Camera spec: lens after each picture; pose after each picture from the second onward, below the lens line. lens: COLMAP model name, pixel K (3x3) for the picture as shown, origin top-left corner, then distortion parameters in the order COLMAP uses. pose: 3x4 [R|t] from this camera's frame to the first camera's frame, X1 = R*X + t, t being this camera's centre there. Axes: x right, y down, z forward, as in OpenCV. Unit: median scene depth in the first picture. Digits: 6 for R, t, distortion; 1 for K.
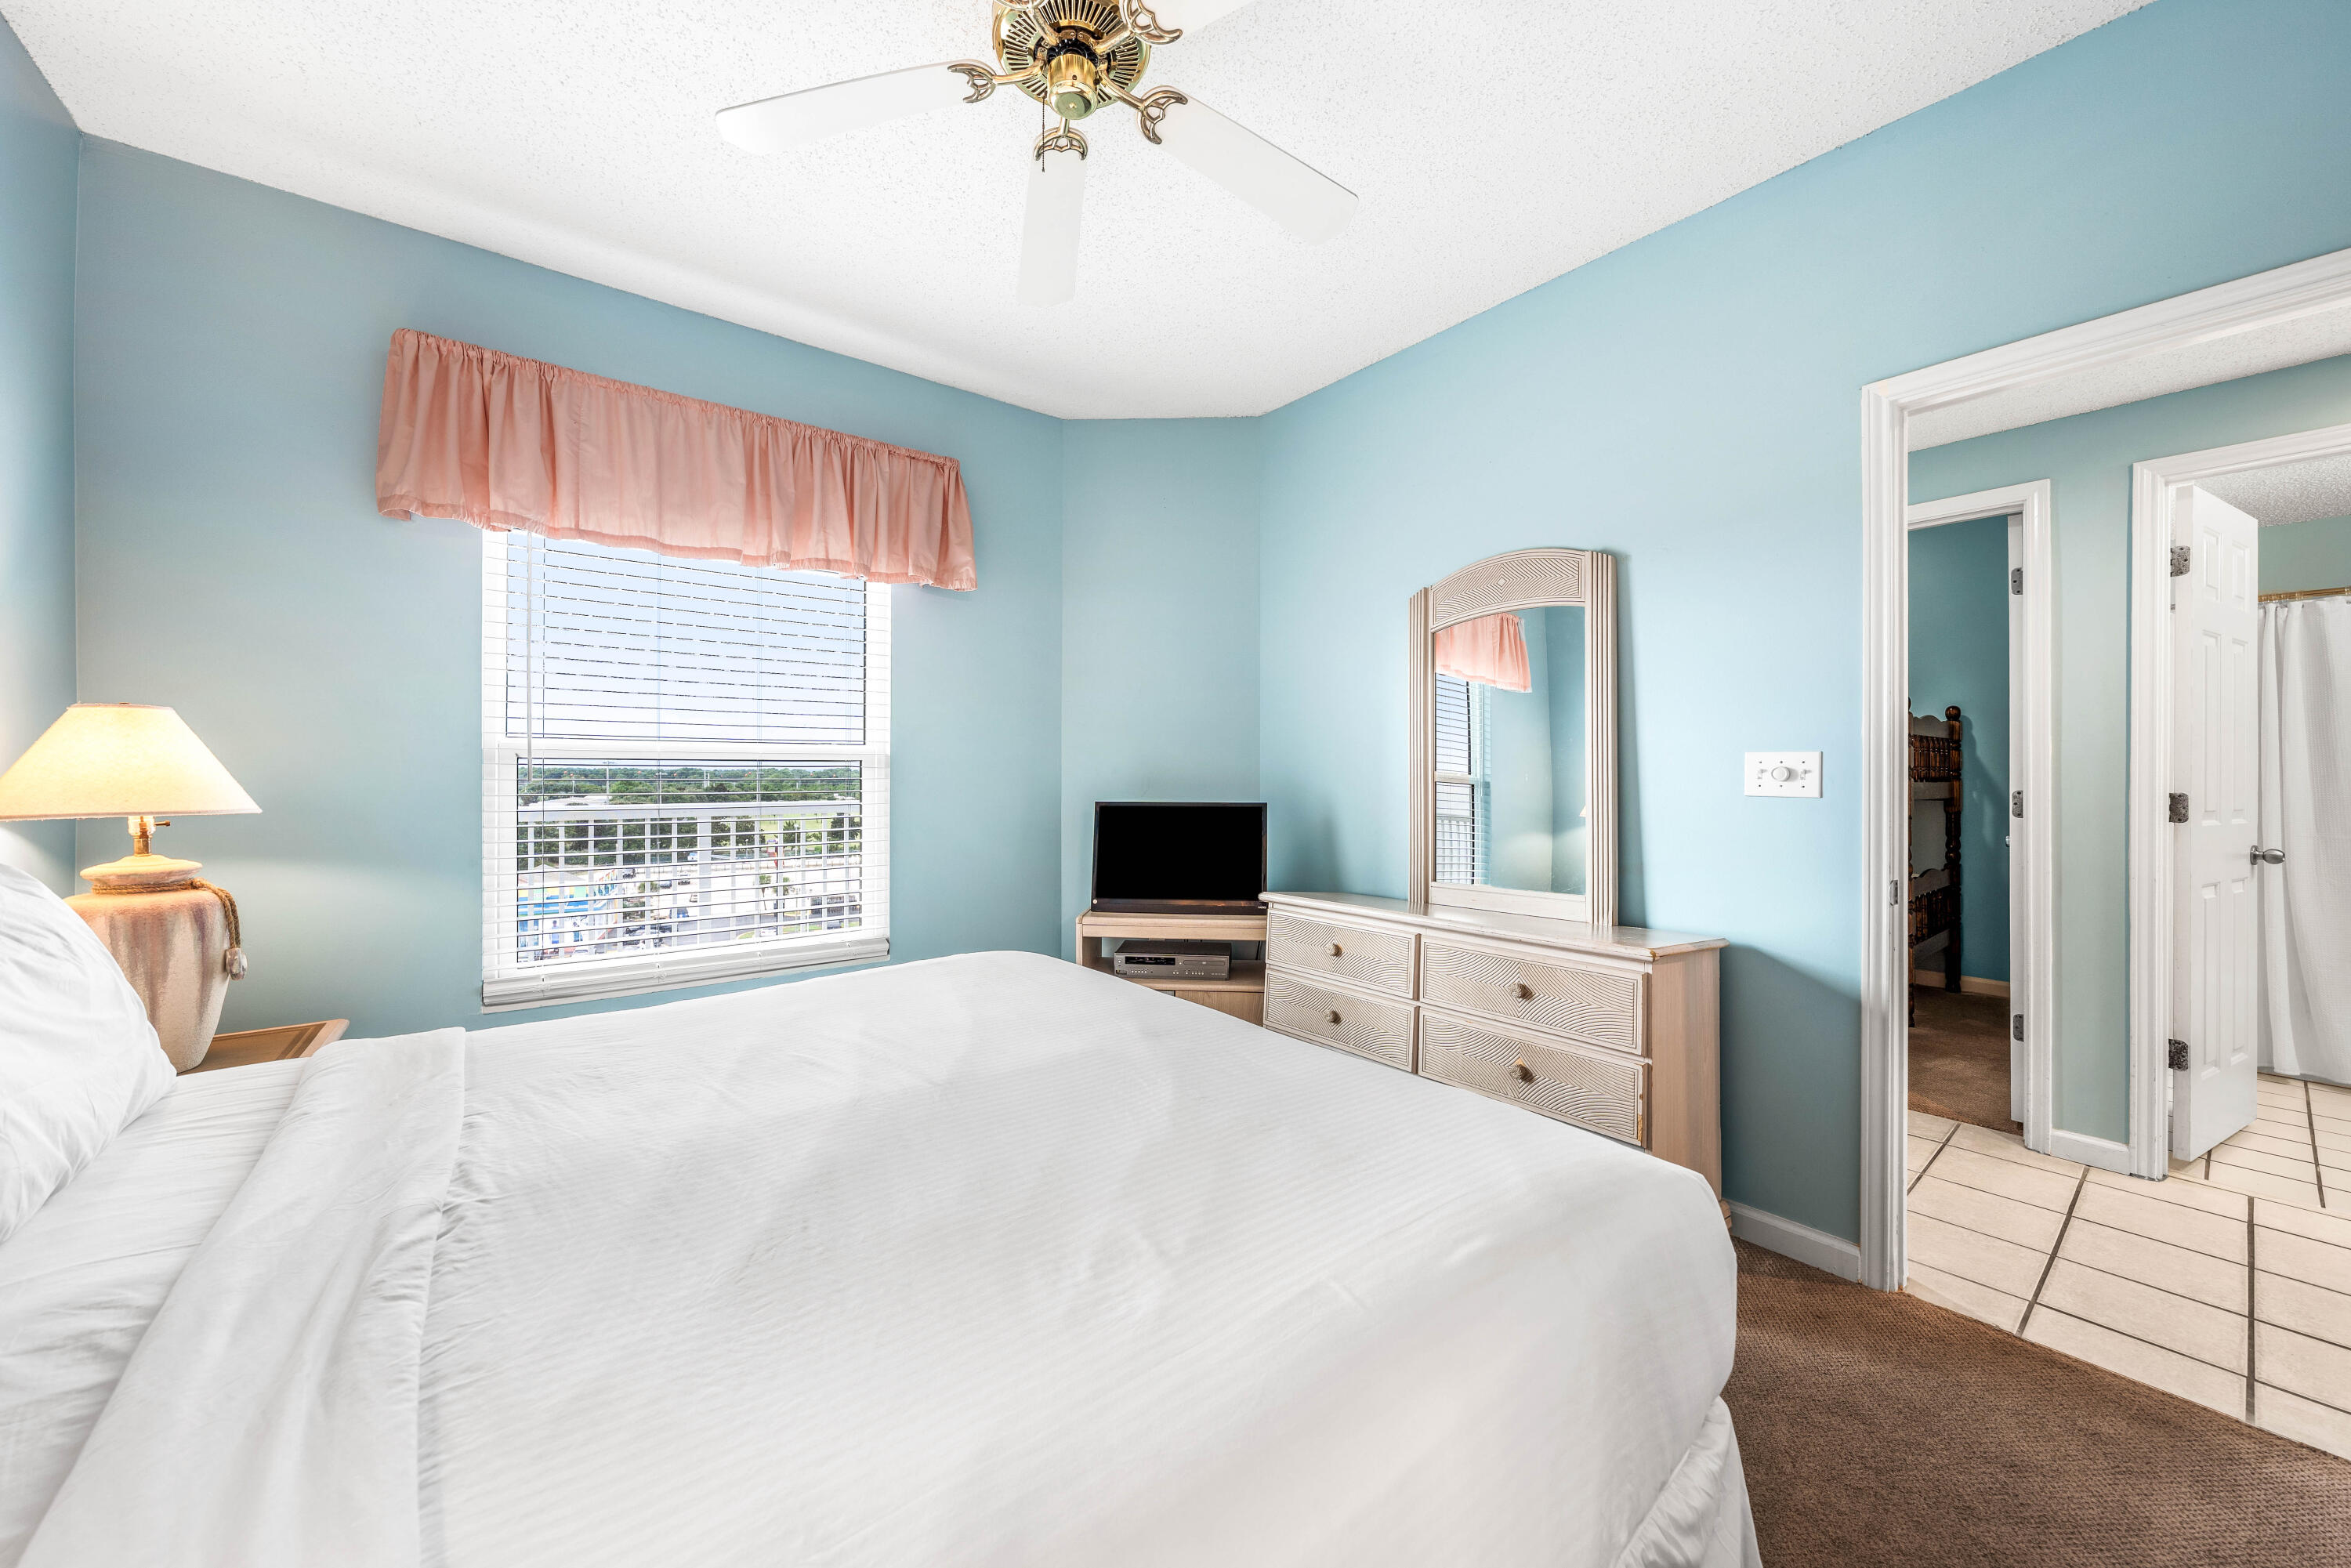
lens RADIAL K [[868.6, 0, 1175.5], [0, 868.6, 784.0], [0, 0, 1]] dist [-0.001568, -0.000097]
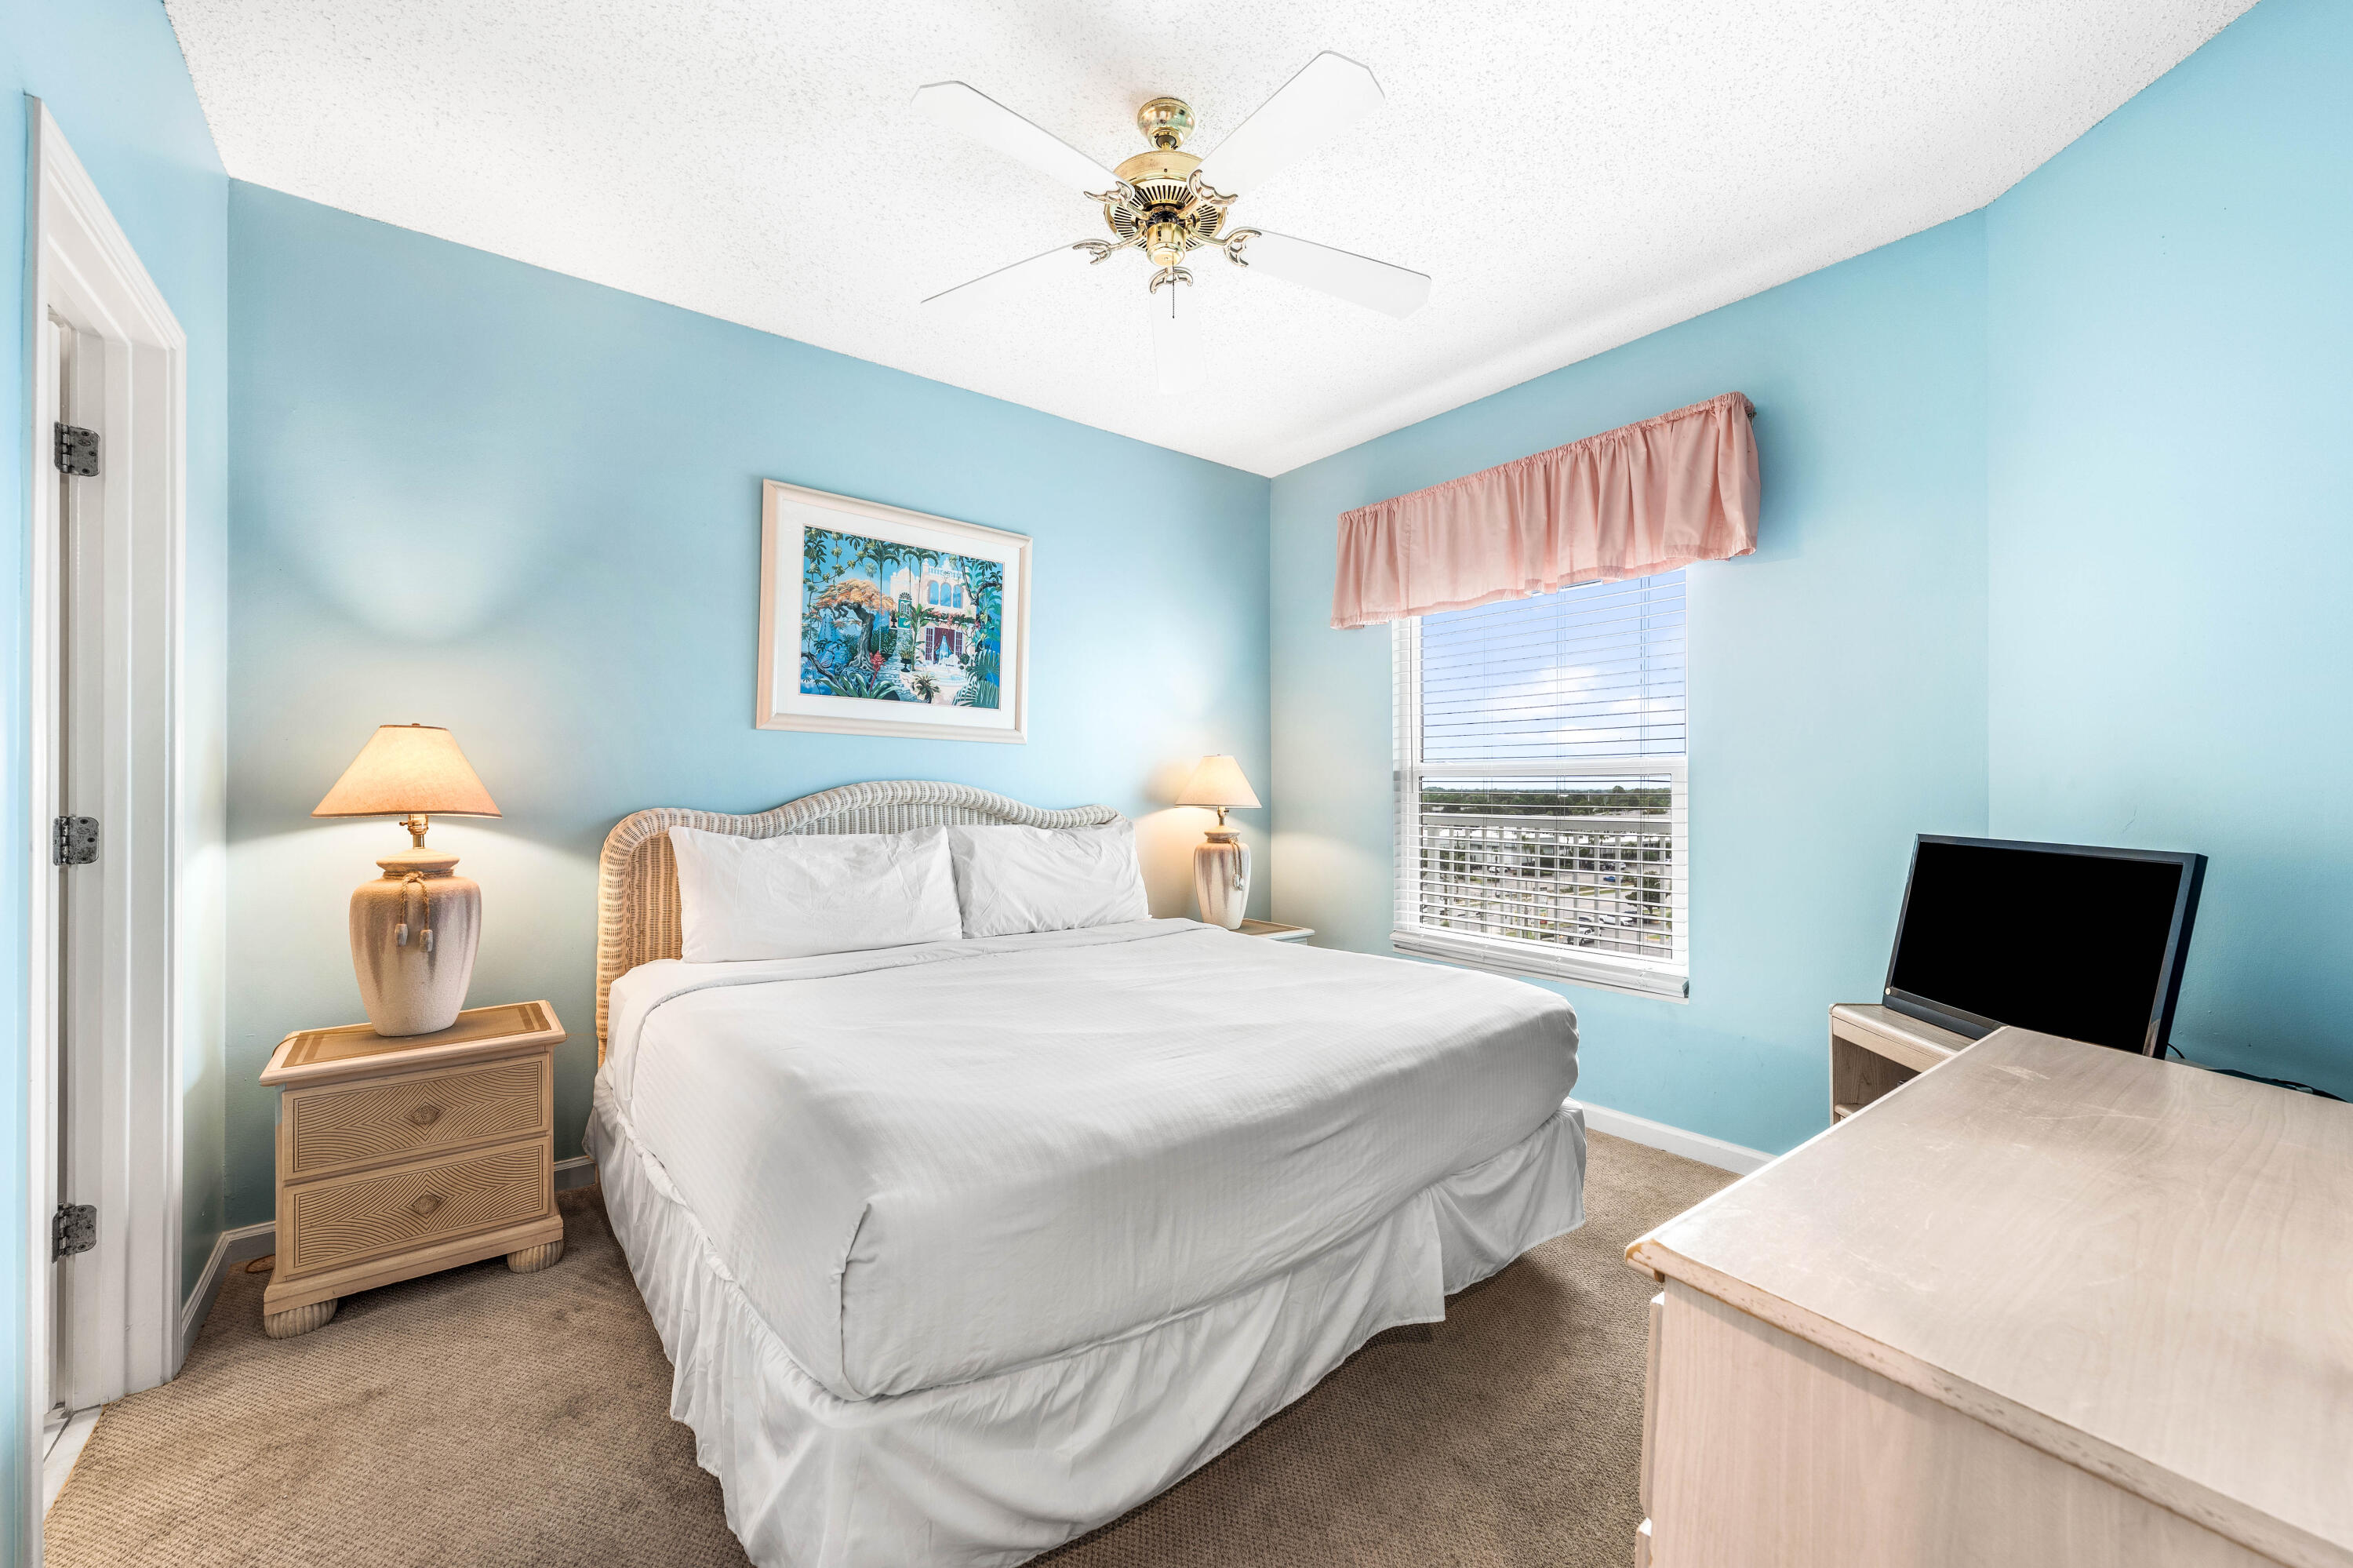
lens RADIAL K [[959.1, 0, 1176.5], [0, 959.1, 784.0], [0, 0, 1]] dist [0.000726, 0.000023]
pose [[-0.003056, -0.003988, -0.999987, 0.693887], [-0.016908, 0.999849, -0.003936, -0.004963], [0.999852, 0.016896, -0.003123, 0.549259]]
